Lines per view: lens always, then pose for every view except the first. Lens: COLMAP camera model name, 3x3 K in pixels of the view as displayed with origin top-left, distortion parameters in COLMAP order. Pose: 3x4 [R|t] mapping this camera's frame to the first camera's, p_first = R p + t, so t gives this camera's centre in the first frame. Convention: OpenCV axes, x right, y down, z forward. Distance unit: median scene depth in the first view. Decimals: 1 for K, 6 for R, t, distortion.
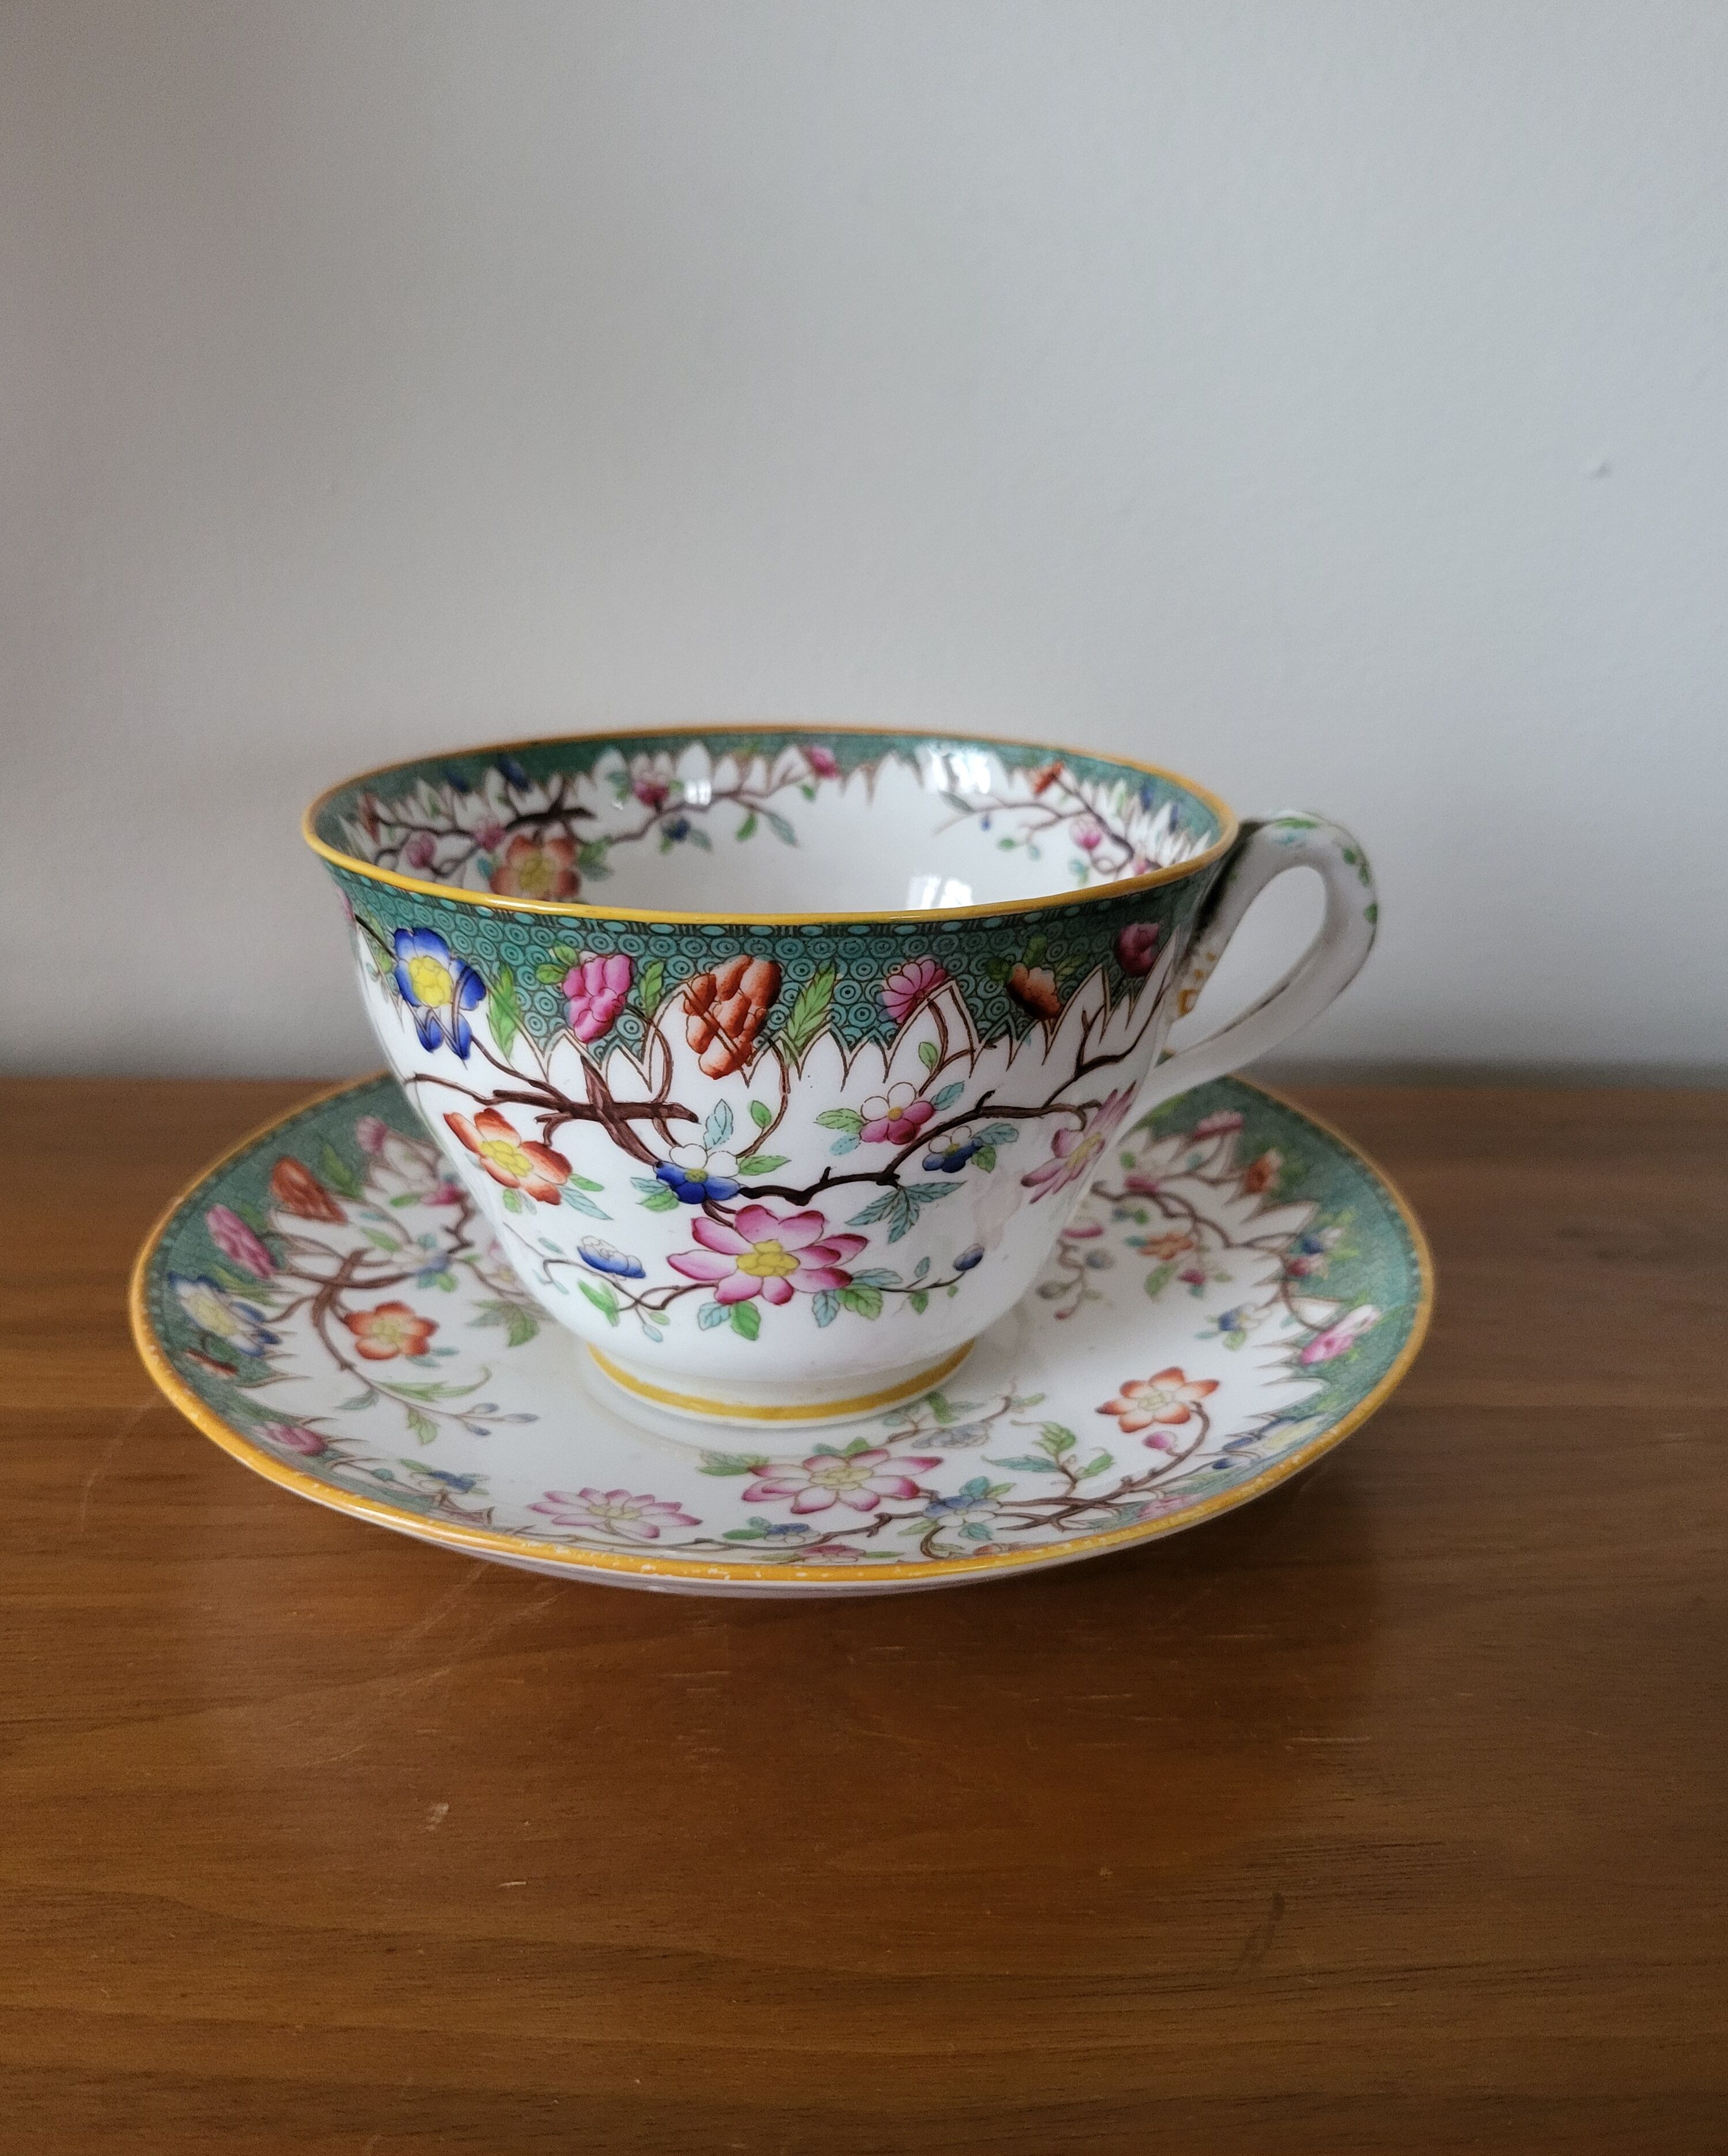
lens RADIAL K [[1659.9, 0, 857.4], [0, 1659.9, 1149.4], [0, 0, 1]] dist [-0.040972, 0.000007]
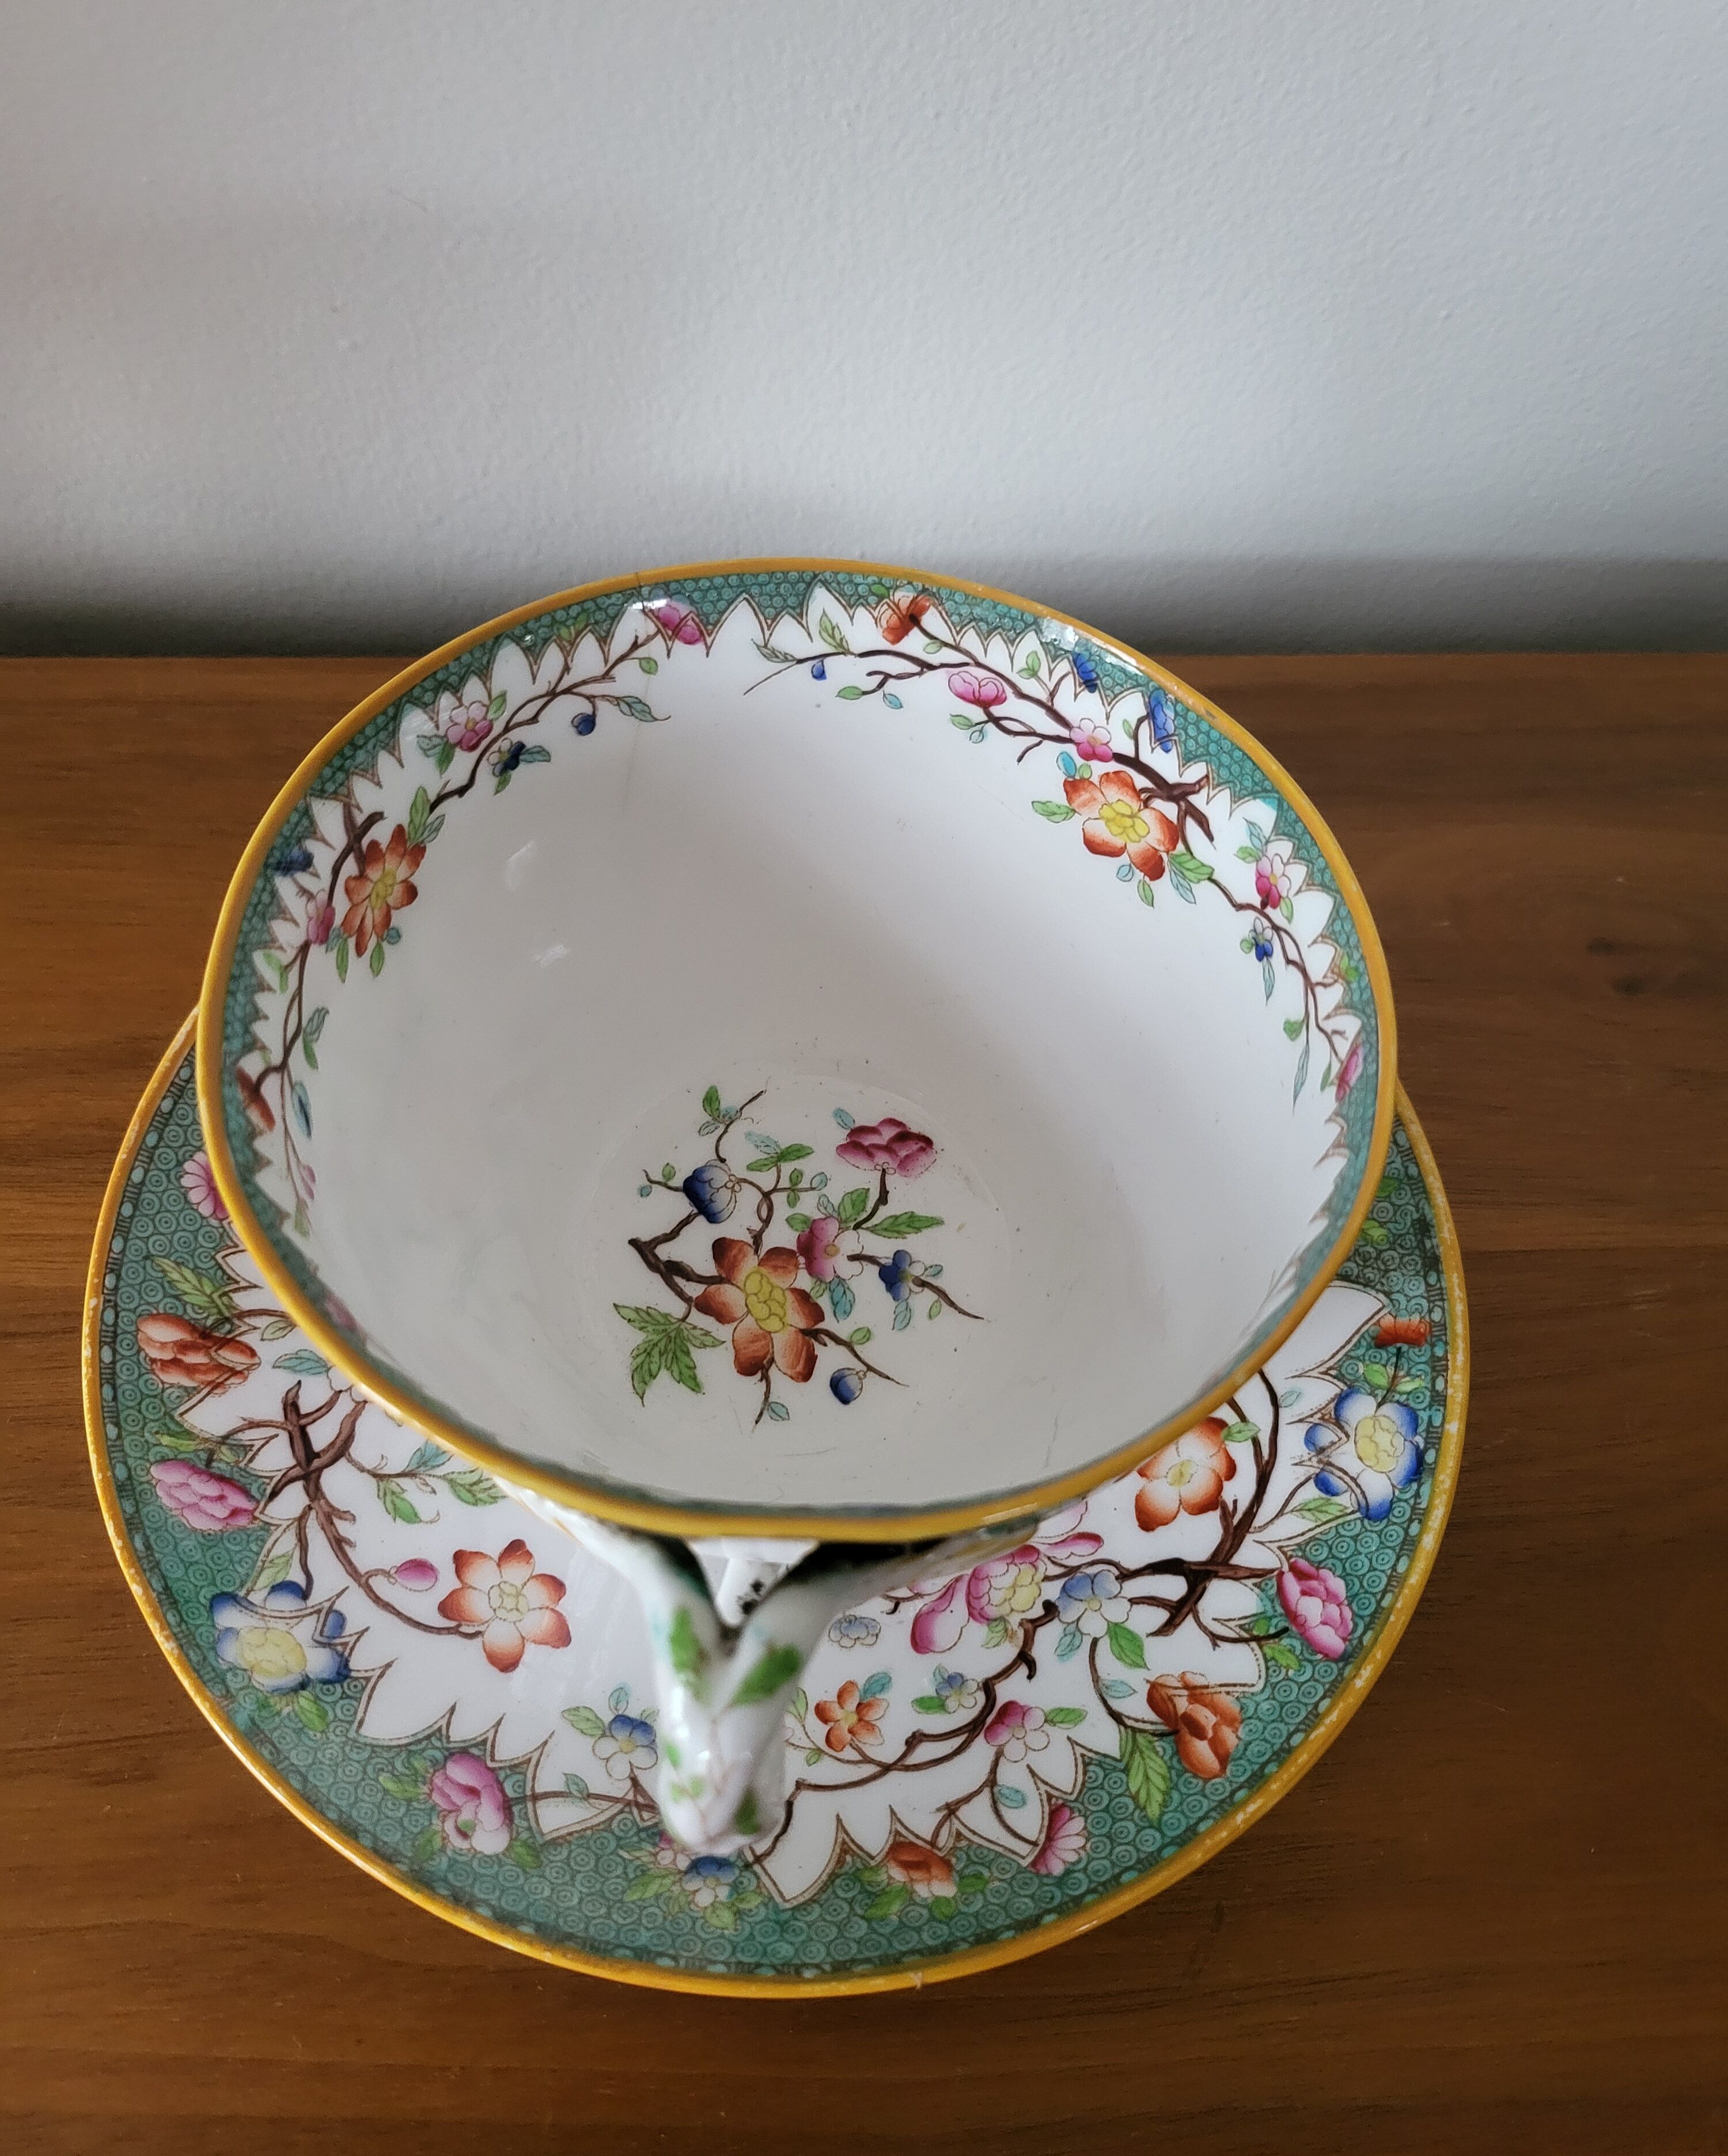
lens RADIAL K [[1691.3, 0, 872.5], [0, 1691.3, 1055.5], [0, 0, 1]] dist [0.007662, -0.000736]
pose [[-0.110470, 0.815399, -0.568262, 0.416005], [-0.443123, 0.471379, 0.762525, -0.748028], [0.889628, 0.336046, 0.309248, 0.731027]]
